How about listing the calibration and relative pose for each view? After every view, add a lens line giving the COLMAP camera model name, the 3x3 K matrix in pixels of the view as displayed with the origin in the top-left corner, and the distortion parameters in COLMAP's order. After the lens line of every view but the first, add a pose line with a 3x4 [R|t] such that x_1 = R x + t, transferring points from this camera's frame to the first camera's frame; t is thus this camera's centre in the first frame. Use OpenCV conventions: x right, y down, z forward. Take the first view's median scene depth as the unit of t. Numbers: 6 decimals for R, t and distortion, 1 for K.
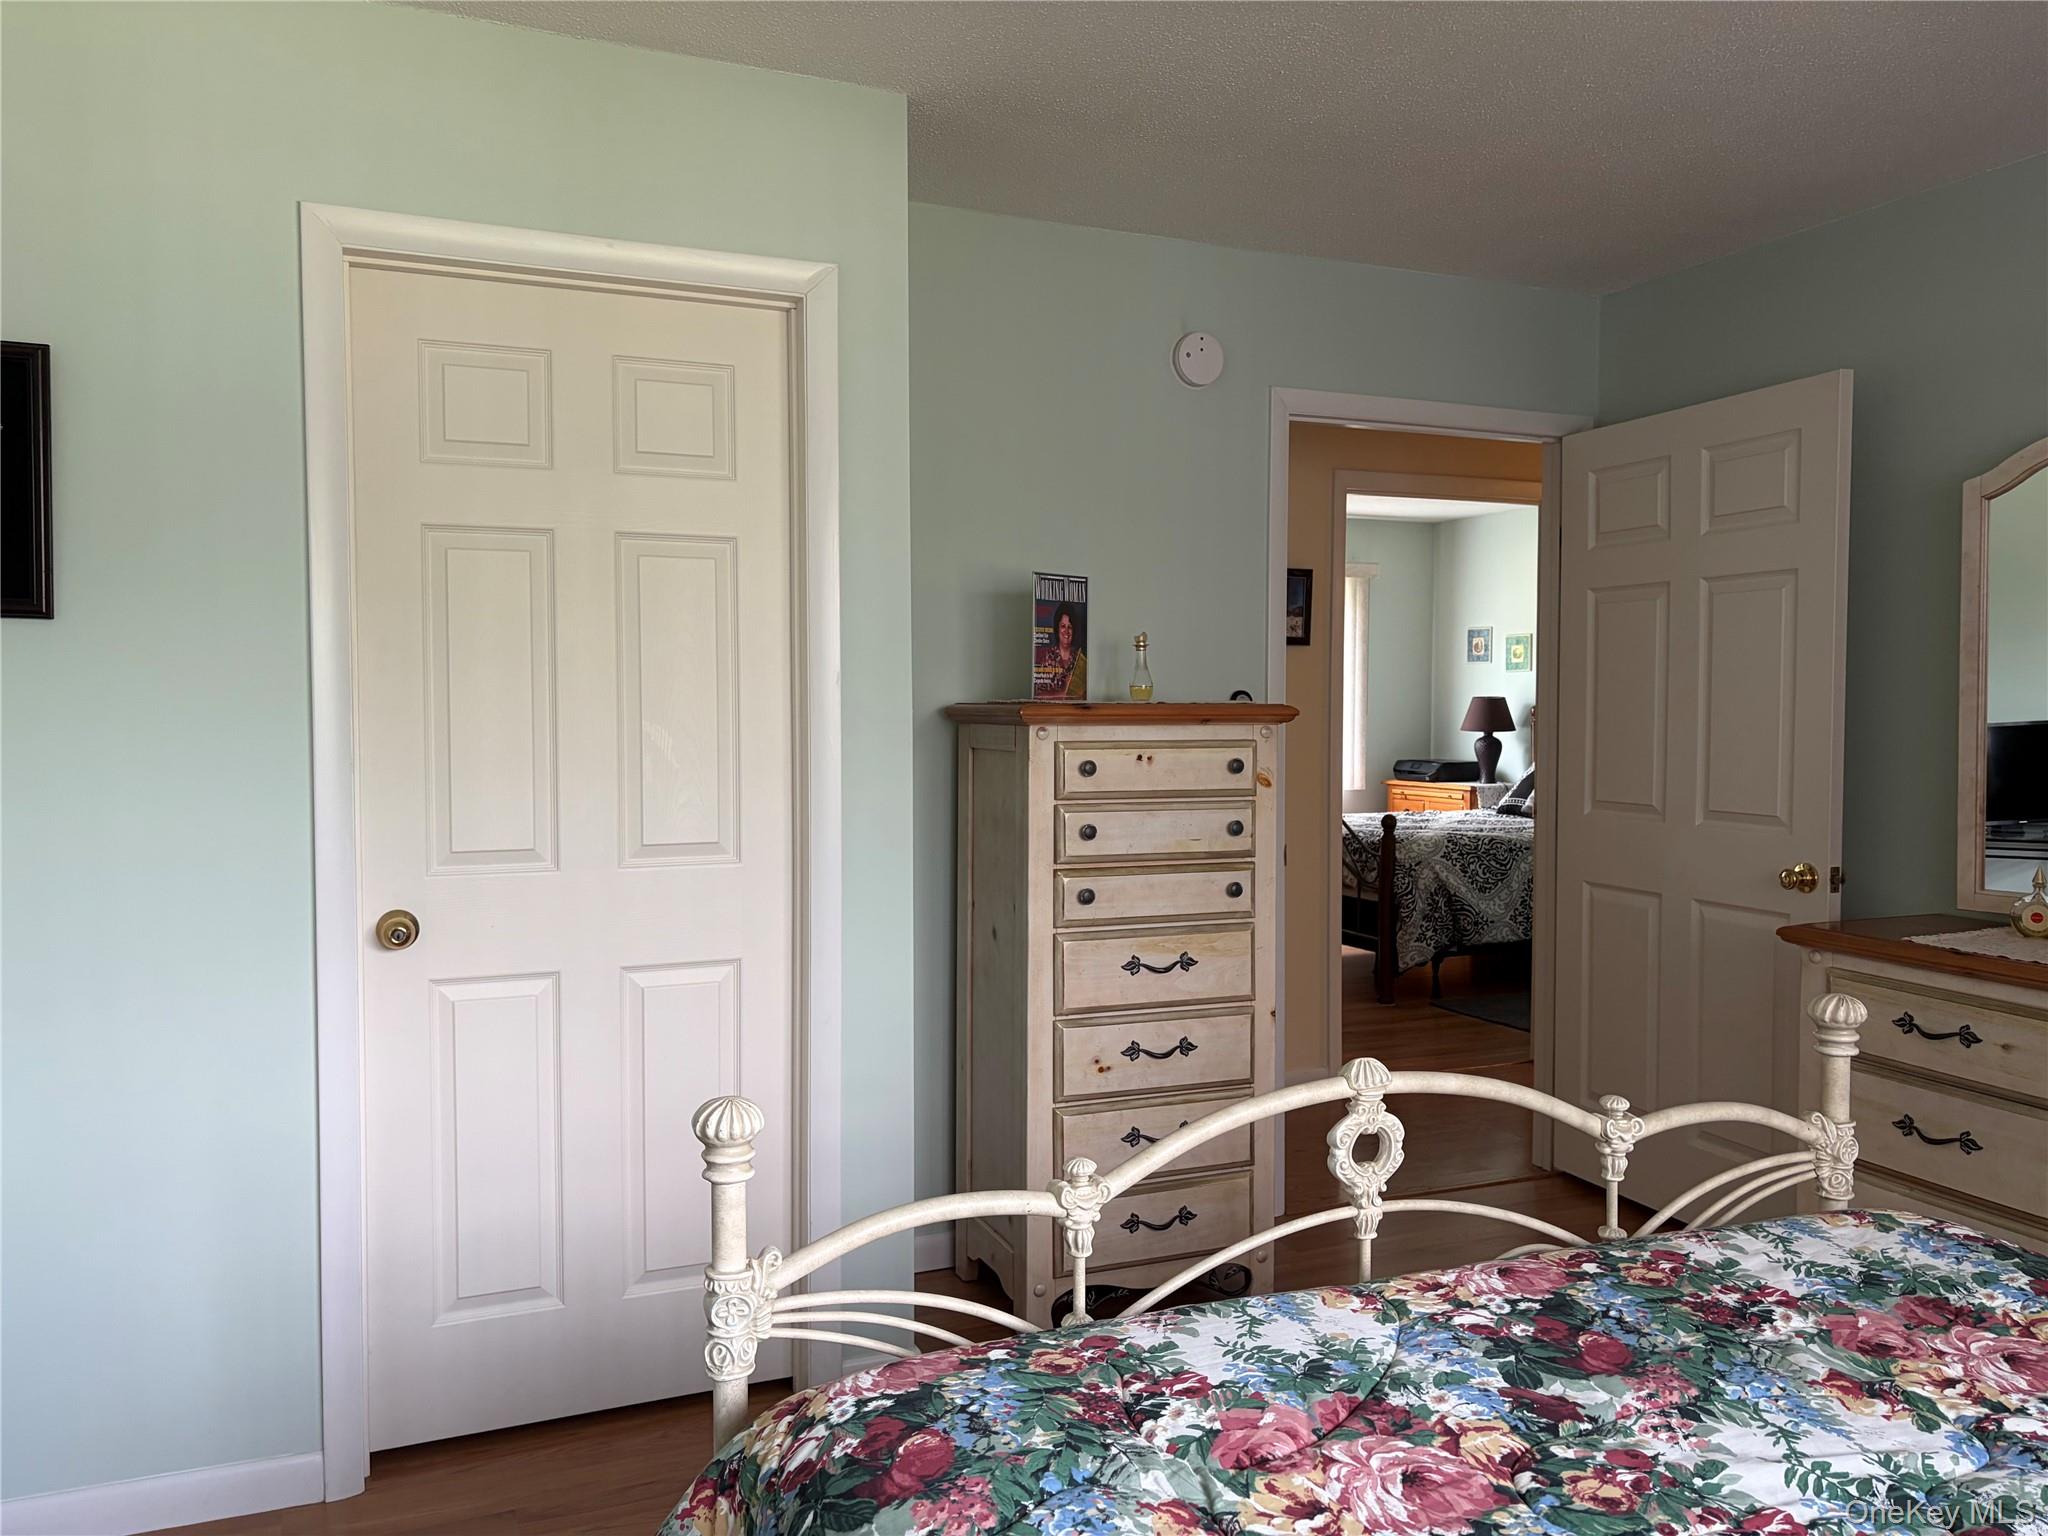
lens RADIAL K [[1539.2, 0, 1032.8], [0, 1539.2, 780.4], [0, 0, 1]] dist [0.054267, -0.065847]
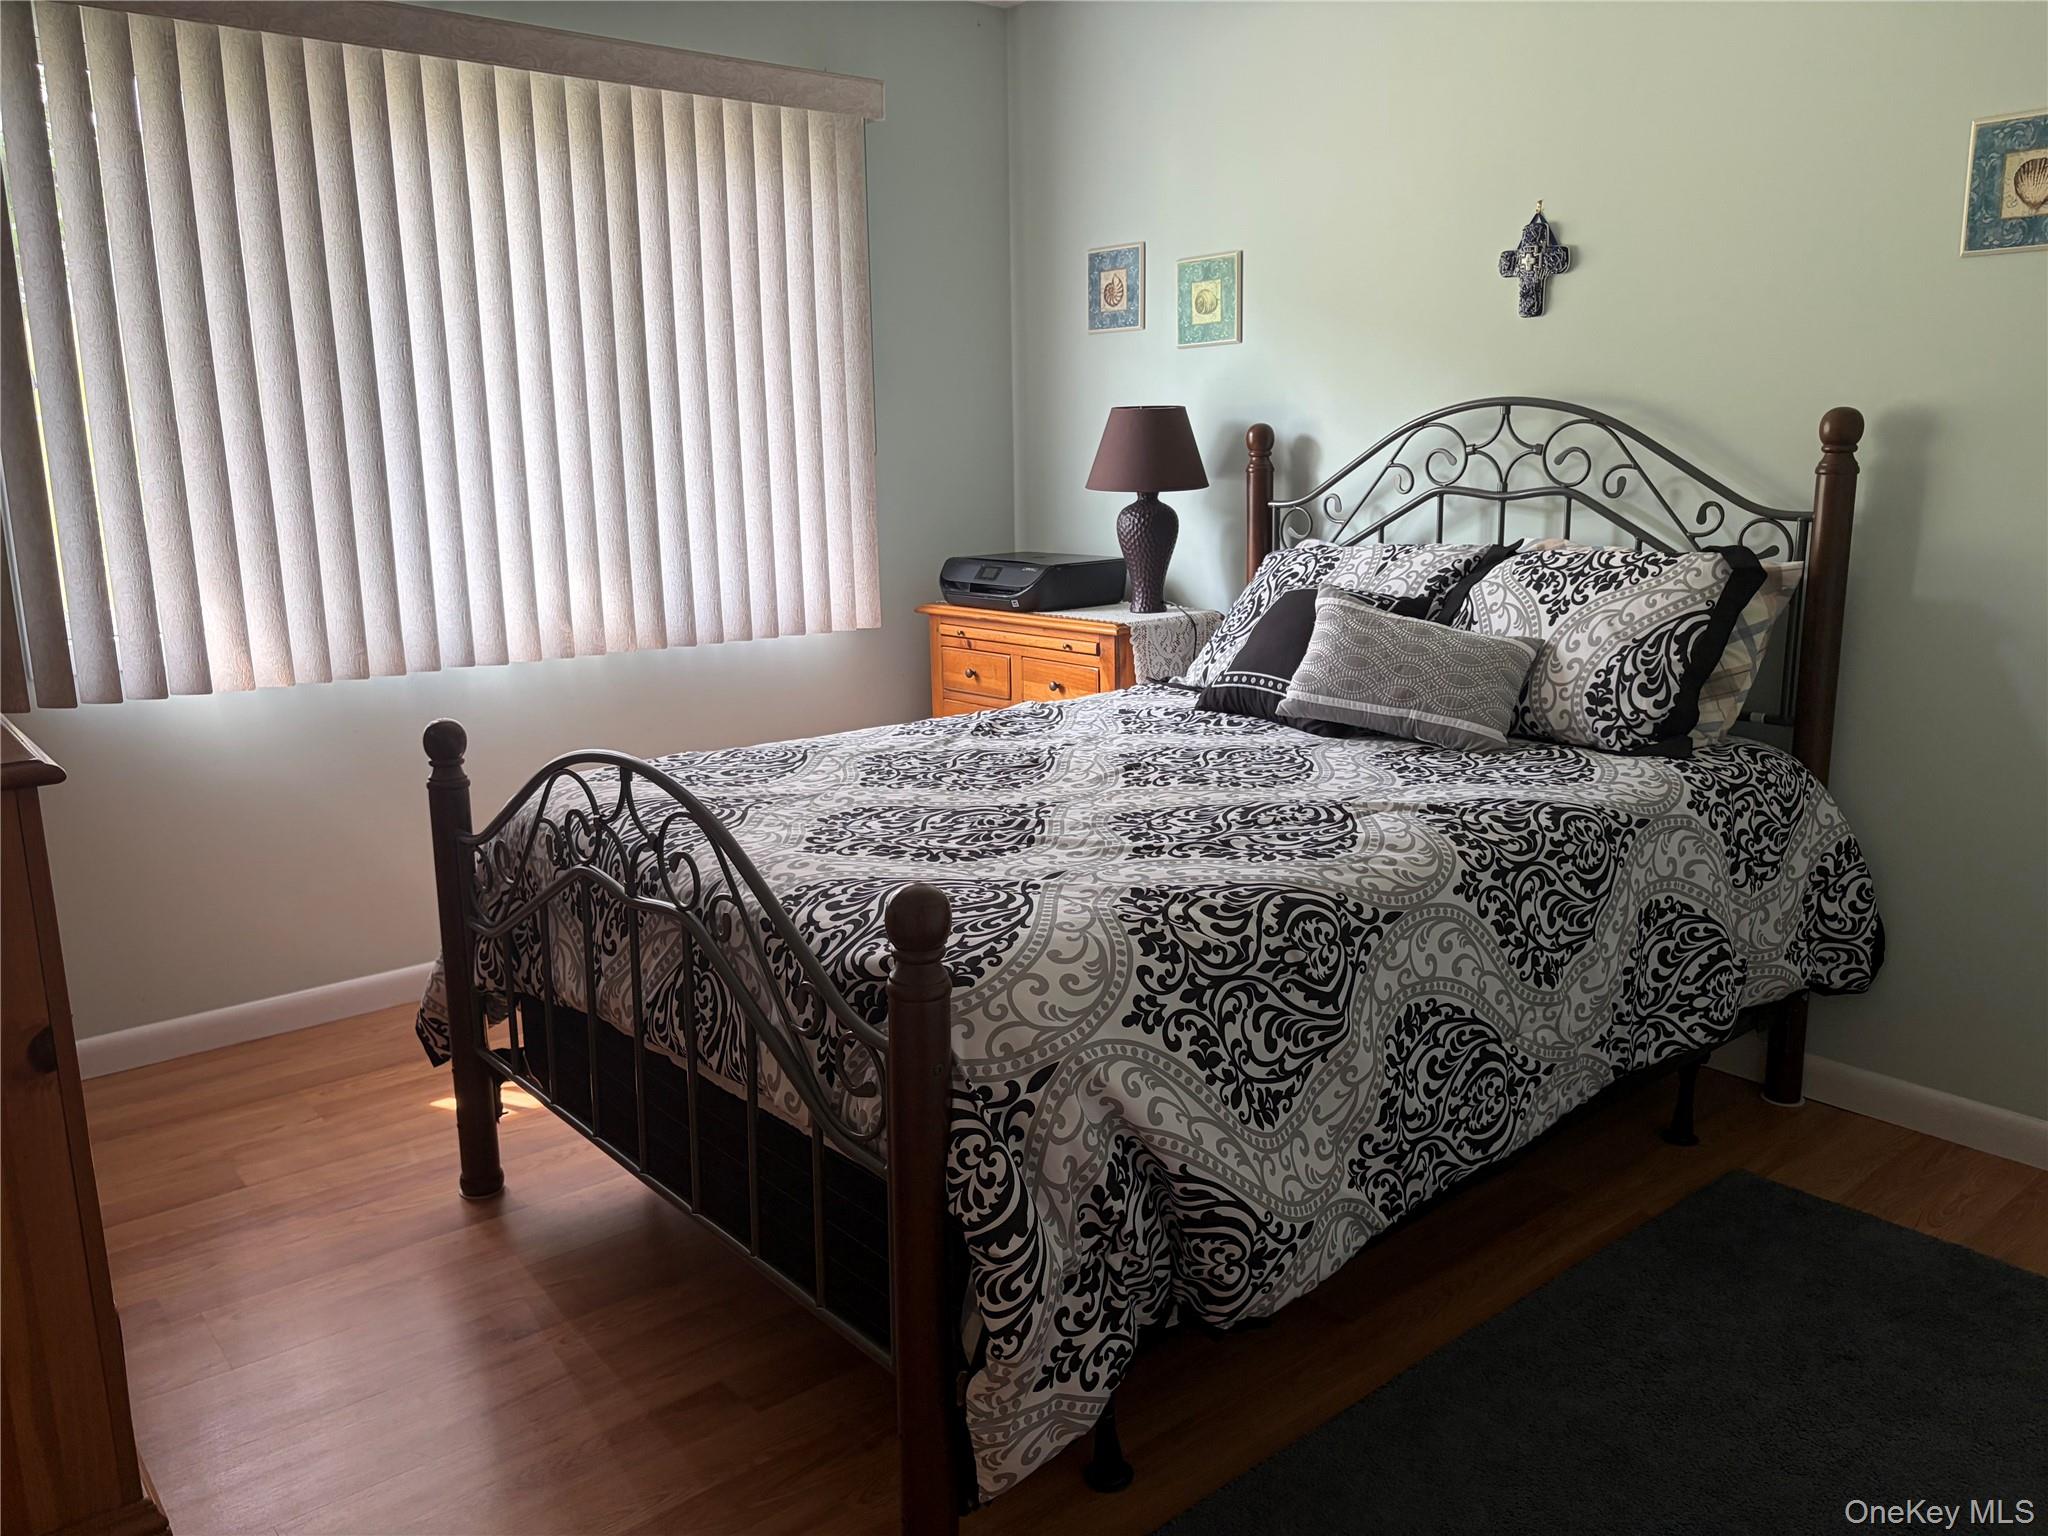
lens RADIAL K [[1539.2, 0, 1036.8], [0, 1539.2, 778.2], [0, 0, 1]] dist [0.054267, -0.065847]
pose [[0.958896, -0.077402, 0.272997, 0.430679], [0.033181, 0.986064, 0.163027, -0.071377], [-0.281811, -0.147267, 0.948101, 1.793528]]
